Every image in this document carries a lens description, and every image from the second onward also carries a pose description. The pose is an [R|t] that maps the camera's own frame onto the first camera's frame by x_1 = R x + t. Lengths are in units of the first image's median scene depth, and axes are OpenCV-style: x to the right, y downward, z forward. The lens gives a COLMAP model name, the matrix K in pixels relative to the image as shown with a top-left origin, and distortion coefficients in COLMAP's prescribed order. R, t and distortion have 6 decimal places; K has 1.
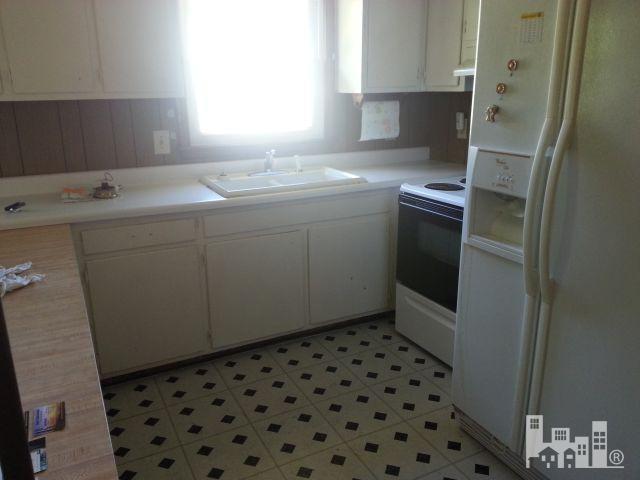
lens RADIAL K [[525.6, 0, 320.0], [0, 525.6, 240.0], [0, 0, 1]] dist [0.080675, -0.002785]
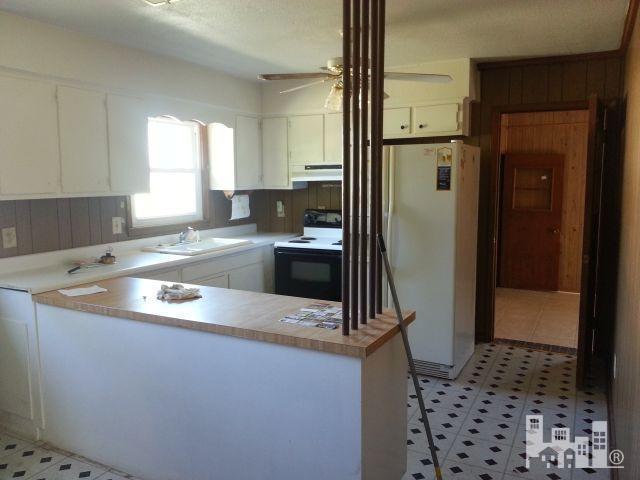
lens RADIAL K [[525.6, 0, 320.0], [0, 525.6, 240.0], [0, 0, 1]] dist [0.080675, -0.002785]
pose [[0.809802, -0.061724, 0.583448, -0.664935], [0.160620, 0.979782, -0.119281, 0.103162], [-0.564289, 0.190308, 0.803343, -0.402483]]
